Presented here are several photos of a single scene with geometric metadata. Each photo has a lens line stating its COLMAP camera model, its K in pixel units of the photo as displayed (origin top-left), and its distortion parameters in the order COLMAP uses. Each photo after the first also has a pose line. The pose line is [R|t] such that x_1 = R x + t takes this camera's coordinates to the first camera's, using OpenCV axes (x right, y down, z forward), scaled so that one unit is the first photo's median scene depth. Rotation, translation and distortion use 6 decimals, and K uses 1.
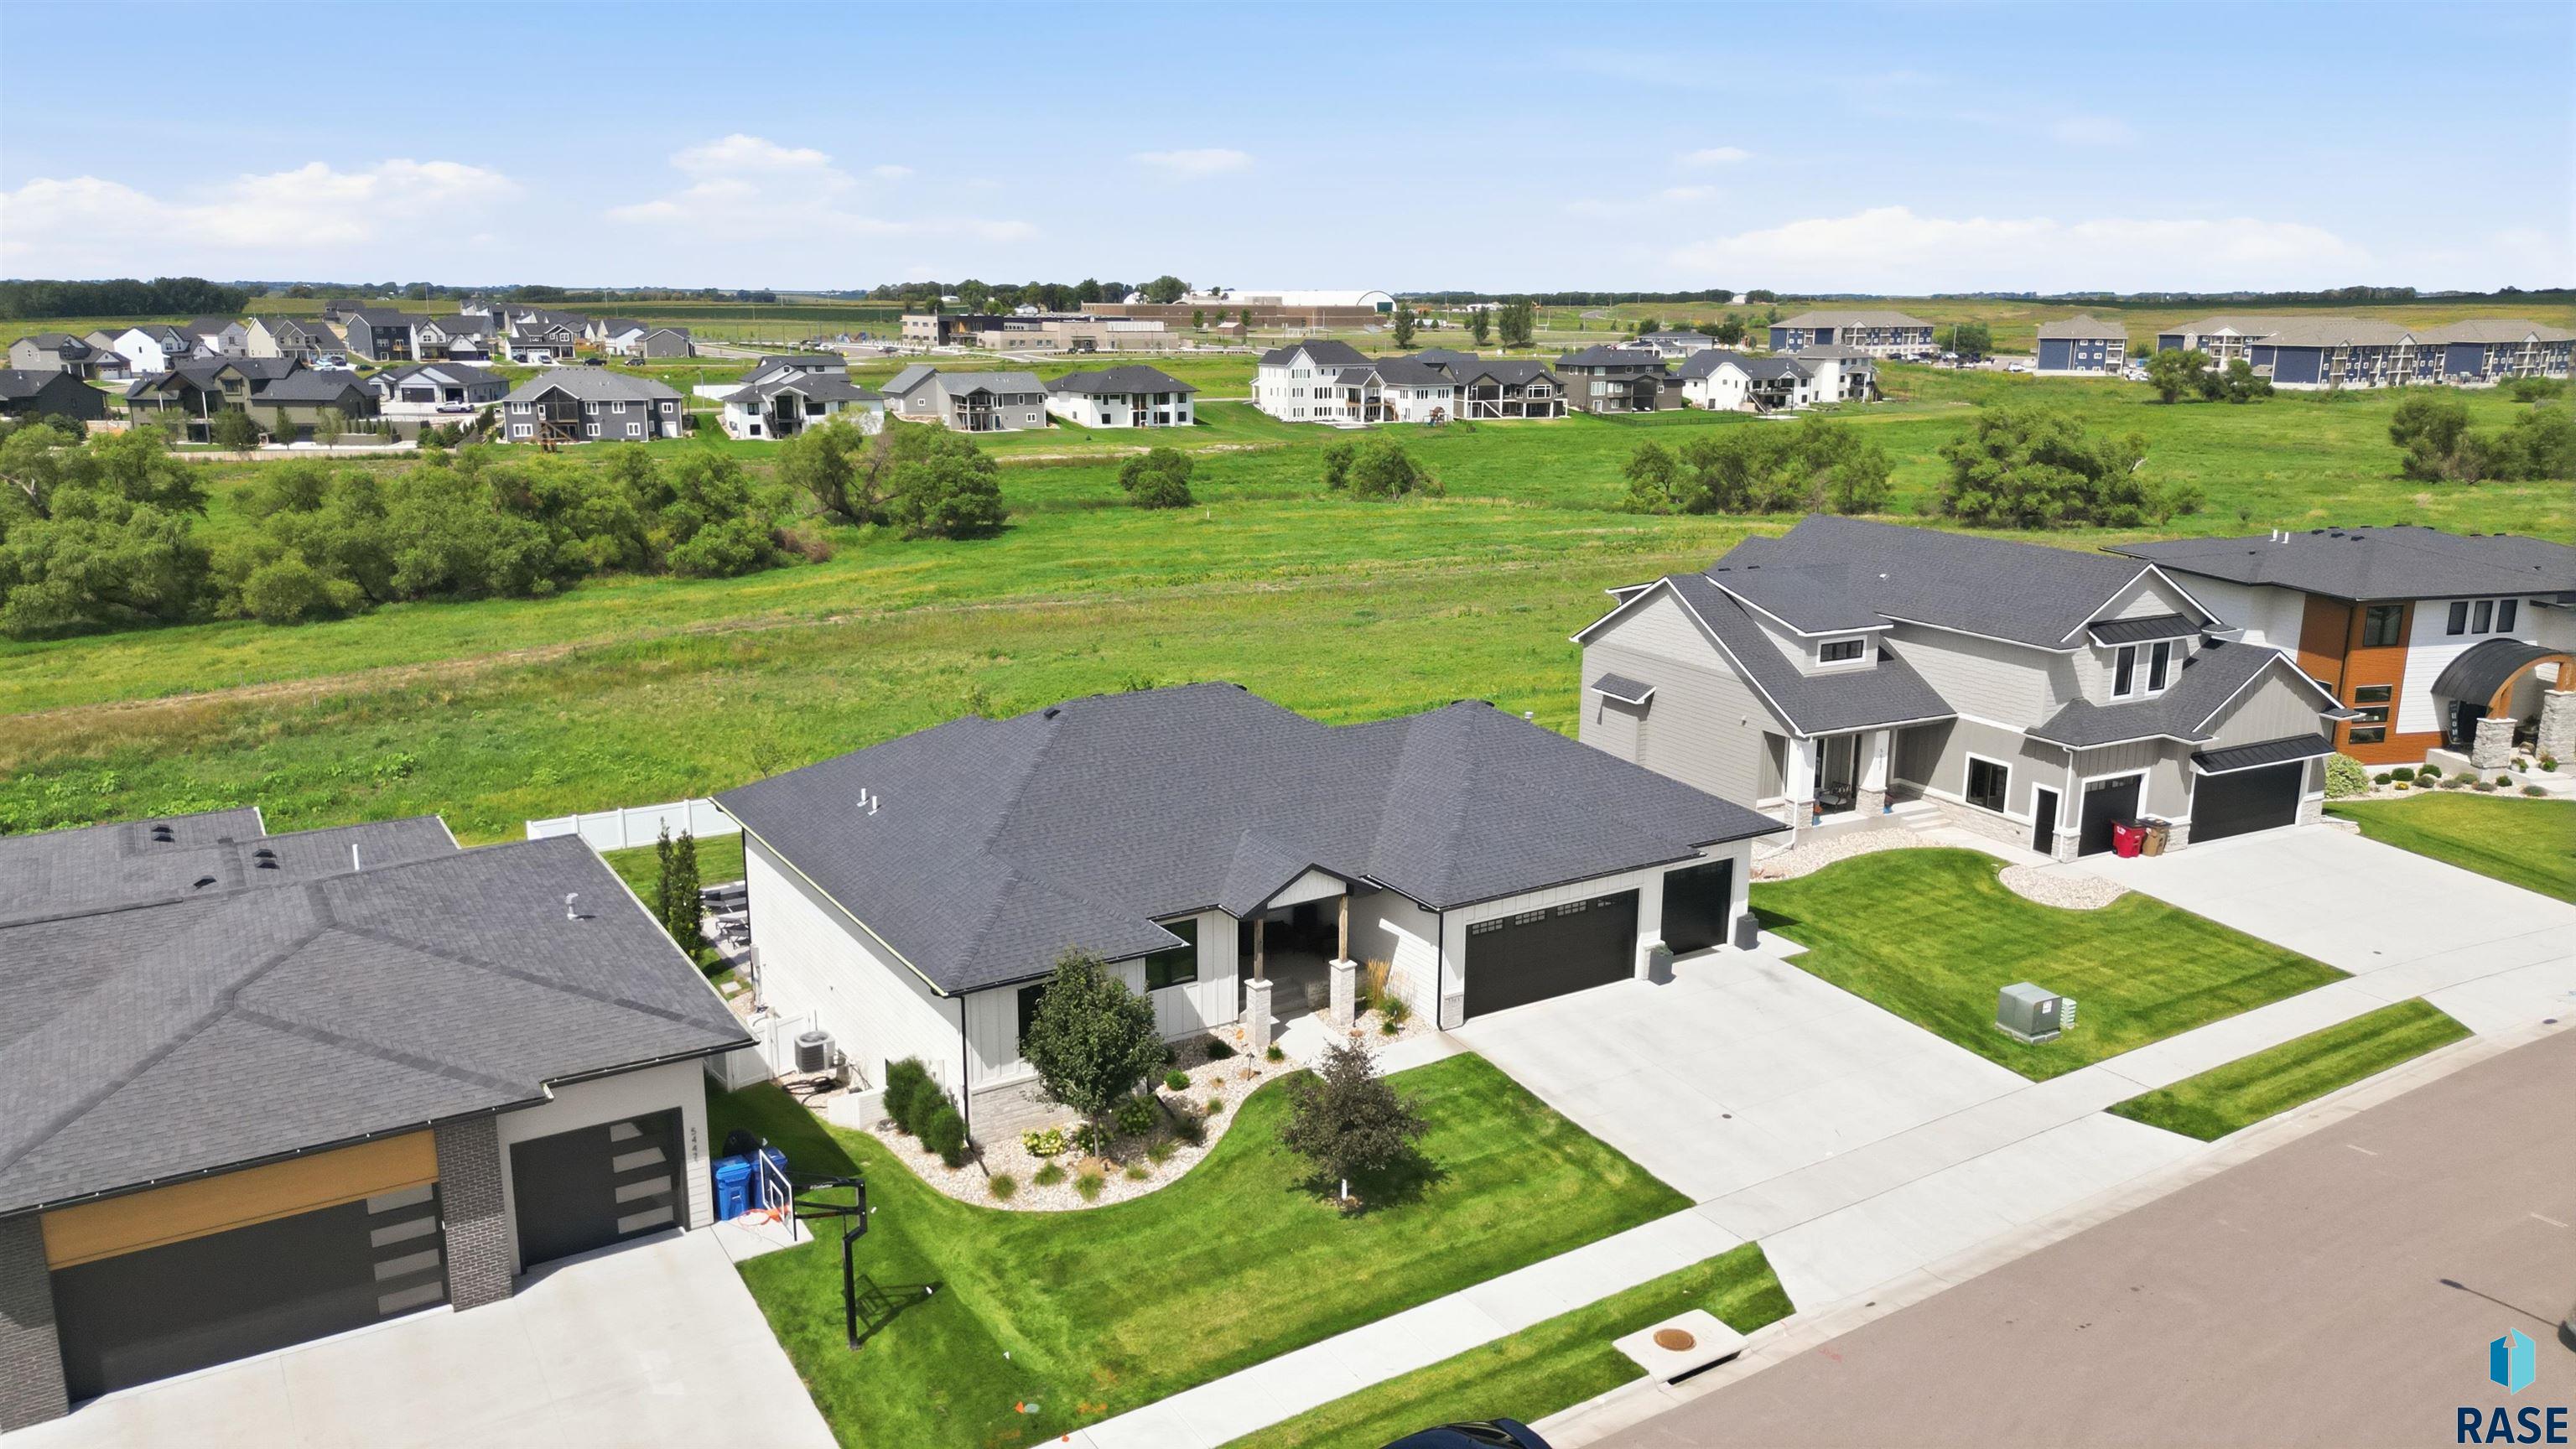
lens RADIAL K [[1796.5, 0, 1288.0], [0, 1796.5, 724.5], [0, 0, 1]] dist [0.079745, -0.103490]
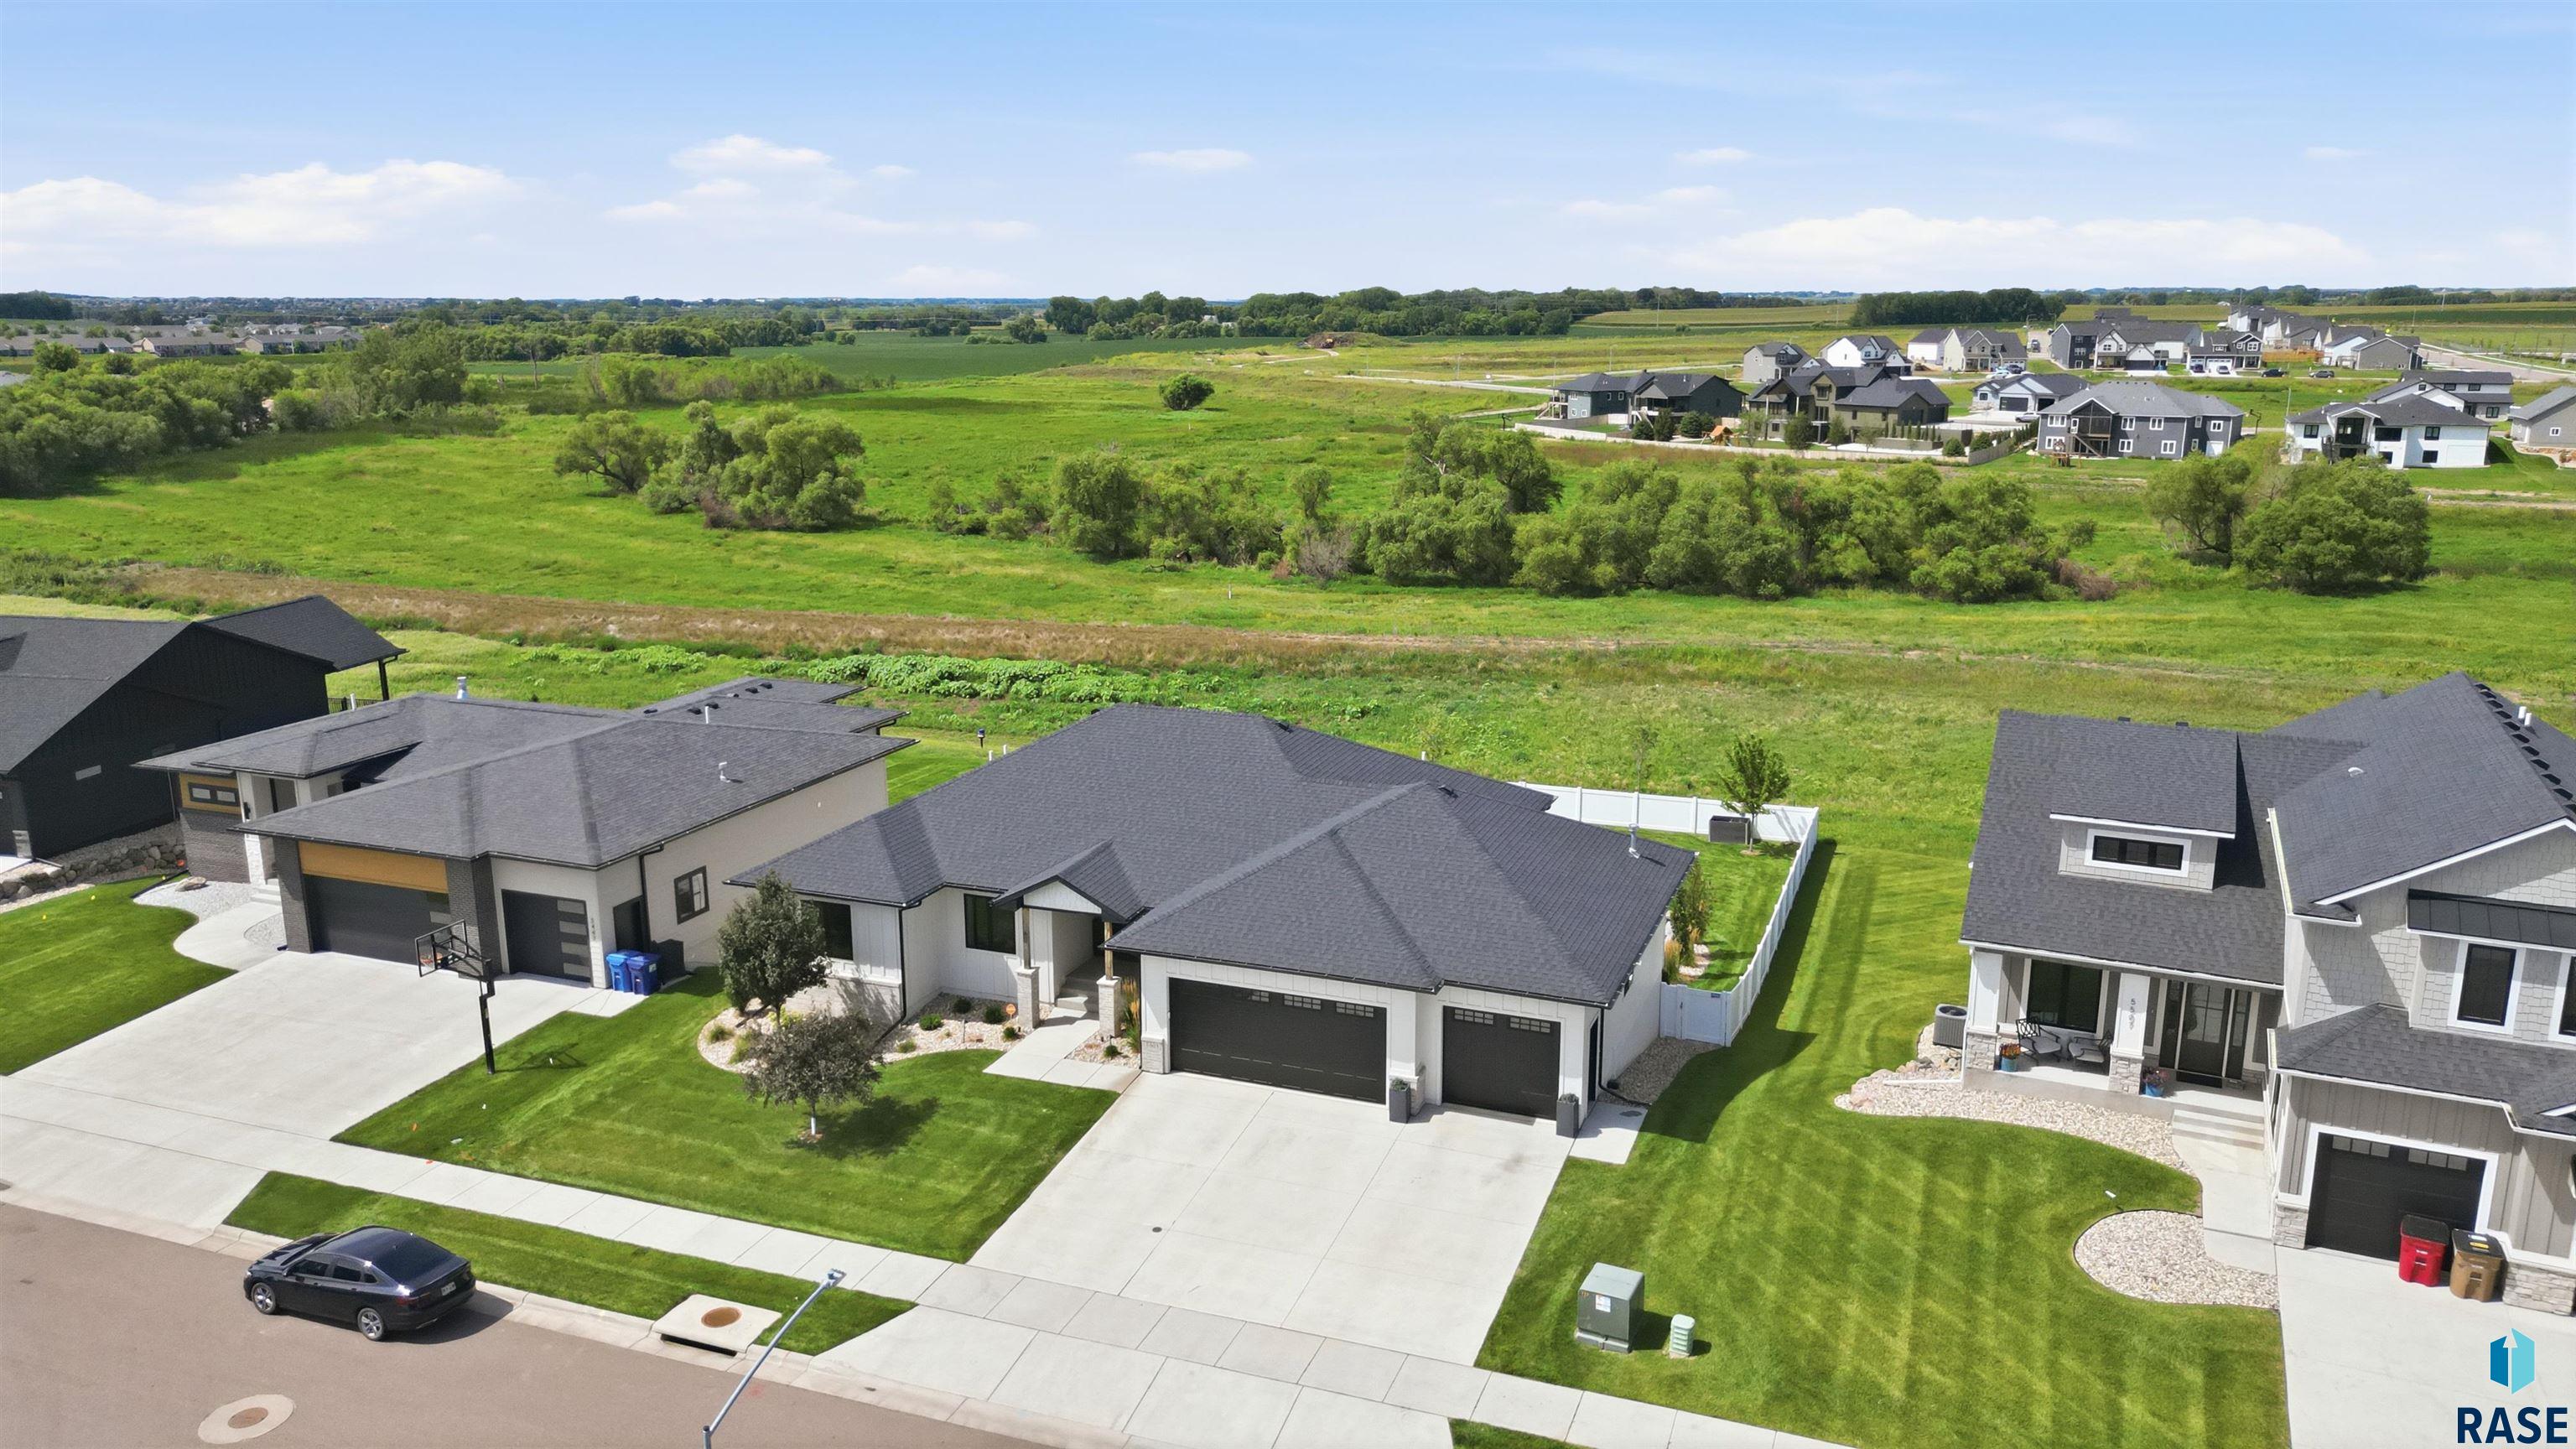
lens RADIAL K [[1796.5, 0, 1288.0], [0, 1796.5, 724.5], [0, 0, 1]] dist [0.079745, -0.103490]
pose [[0.595186, 0.175234, -0.784249, 0.249449], [-0.176798, 0.980576, 0.084925, -0.034719], [0.783898, 0.088107, 0.614607, 0.113675]]
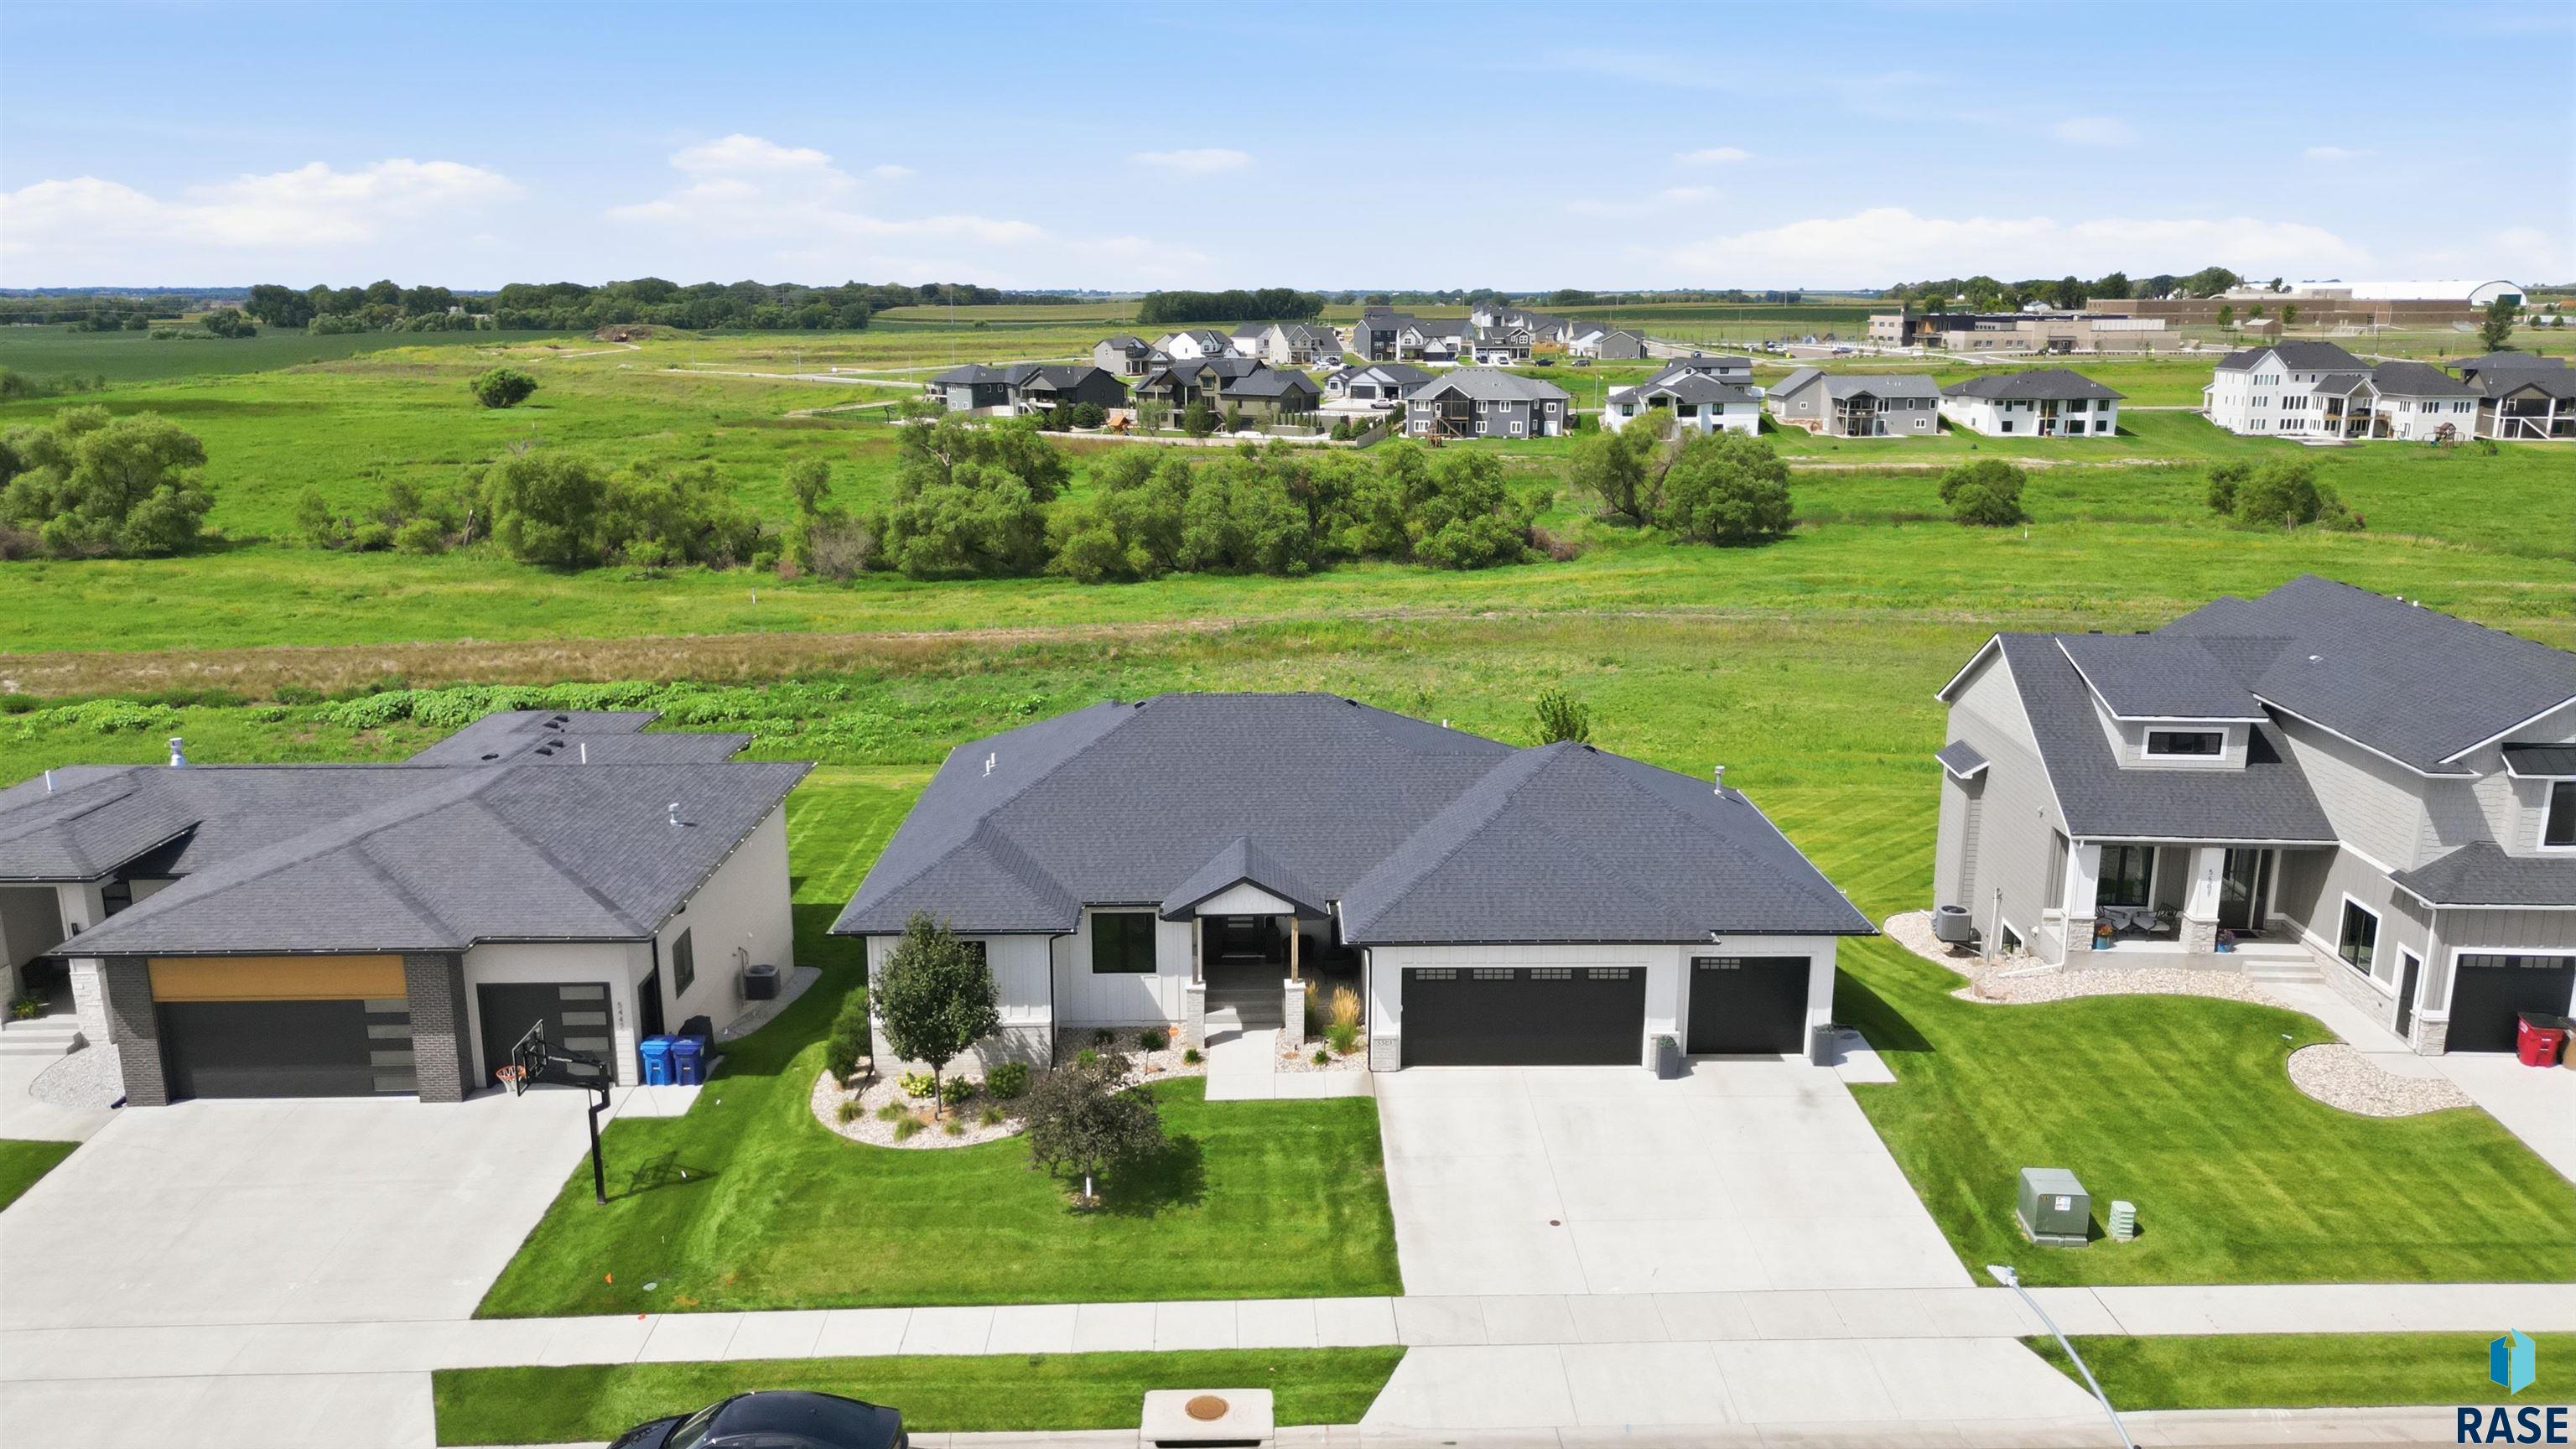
lens RADIAL K [[1796.5, 0, 1288.0], [0, 1796.5, 724.5], [0, 0, 1]] dist [0.079745, -0.103490]
pose [[0.856669, 0.112758, -0.503393, 0.140675], [-0.112786, 0.993150, 0.030524, -0.010832], [0.503387, 0.030627, 0.863518, 0.037397]]
